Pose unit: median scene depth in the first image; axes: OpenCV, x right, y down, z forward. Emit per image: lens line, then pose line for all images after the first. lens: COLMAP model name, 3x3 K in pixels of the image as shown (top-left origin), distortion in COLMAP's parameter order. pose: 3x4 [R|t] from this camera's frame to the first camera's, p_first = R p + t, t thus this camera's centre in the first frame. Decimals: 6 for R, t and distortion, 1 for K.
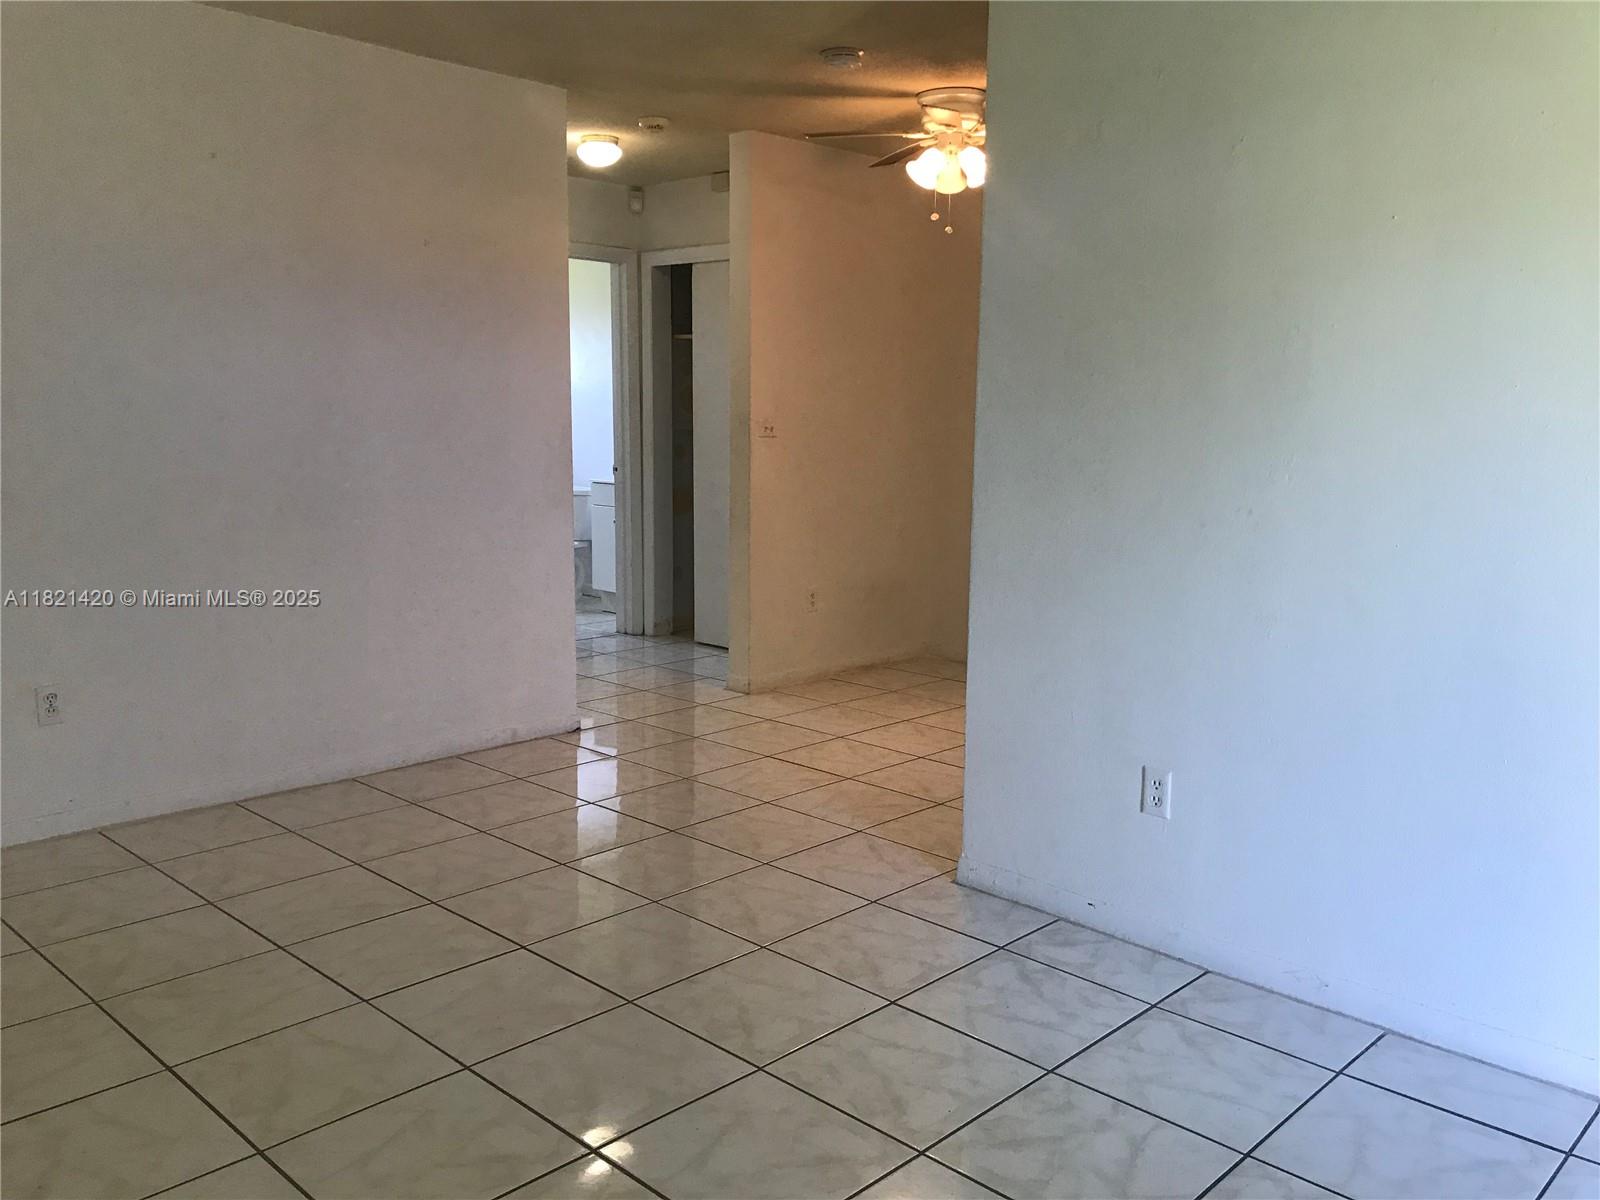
lens RADIAL K [[1296.1, 0, 796.4], [0, 1296.1, 615.2], [0, 0, 1]] dist [0.086985, -0.015651]
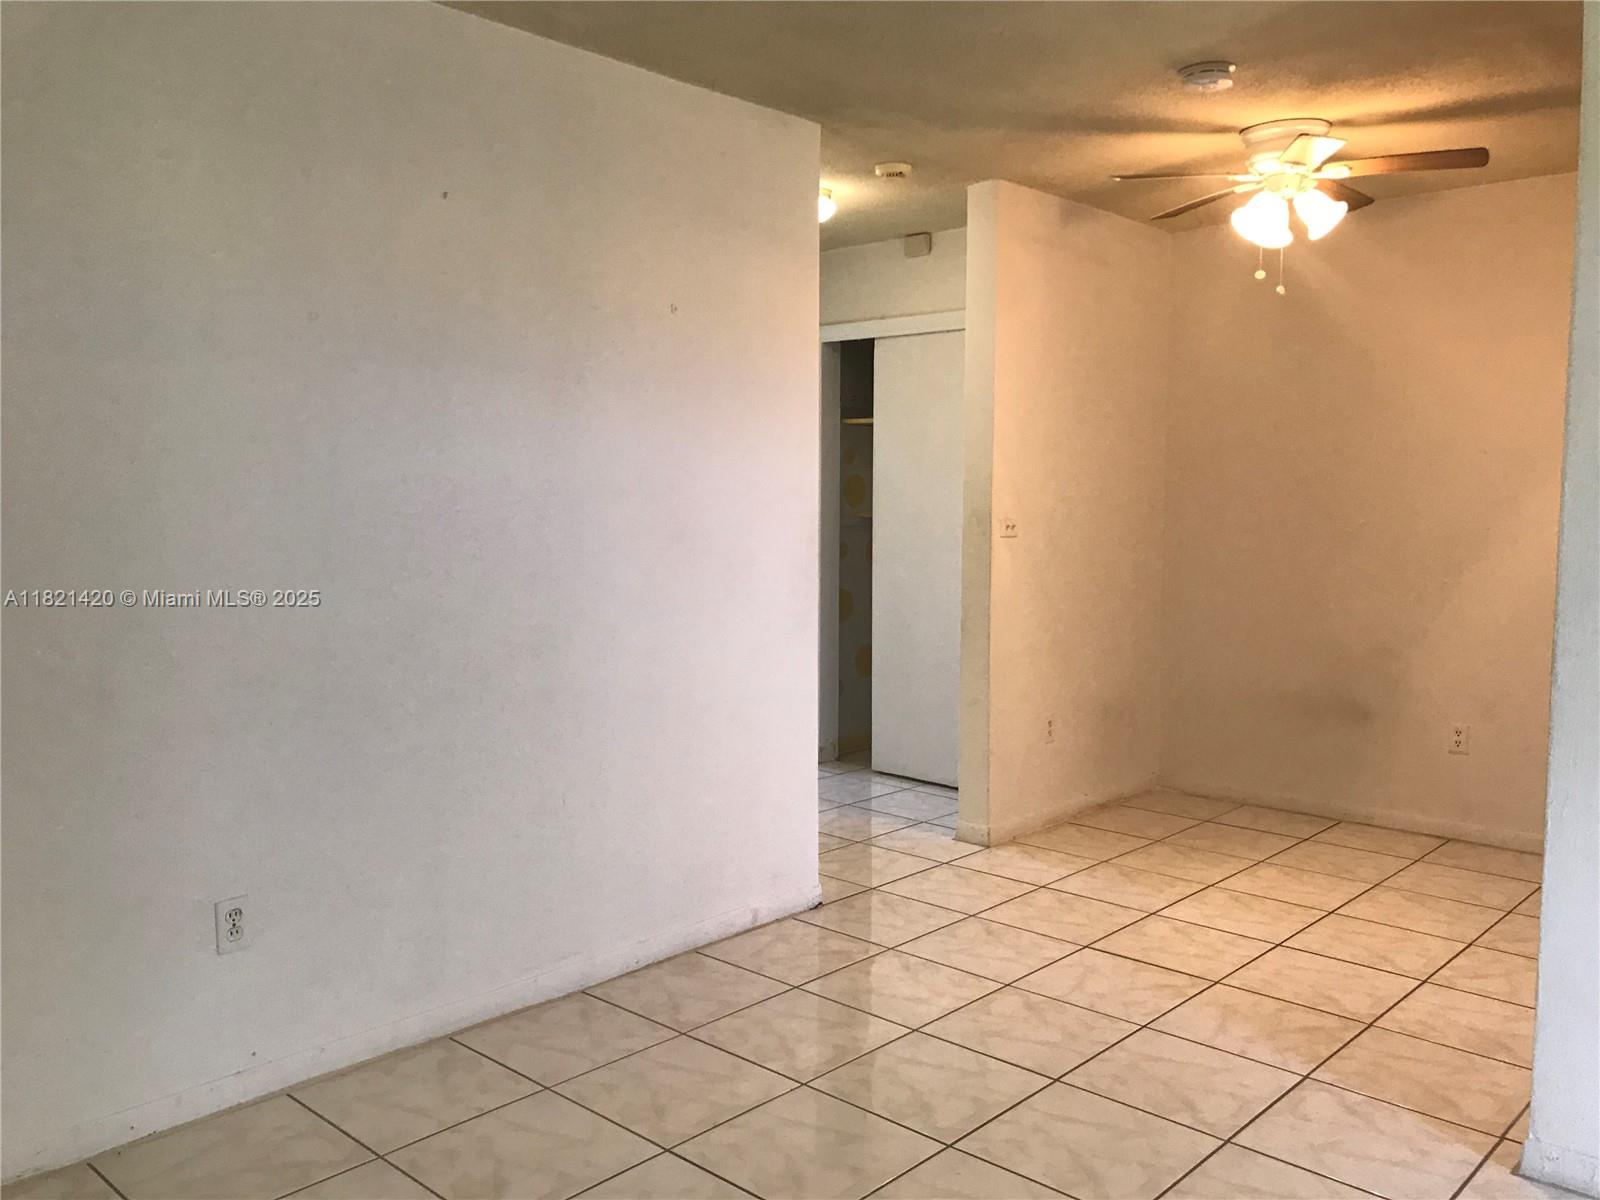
lens RADIAL K [[1296.1, 0, 803.6], [0, 1296.1, 590.0], [0, 0, 1]] dist [0.086985, -0.015651]
pose [[0.999315, -0.002244, 0.036948, -0.191803], [0.005498, 0.996087, -0.088203, -0.030483], [-0.036605, 0.088346, 0.995417, 0.180577]]
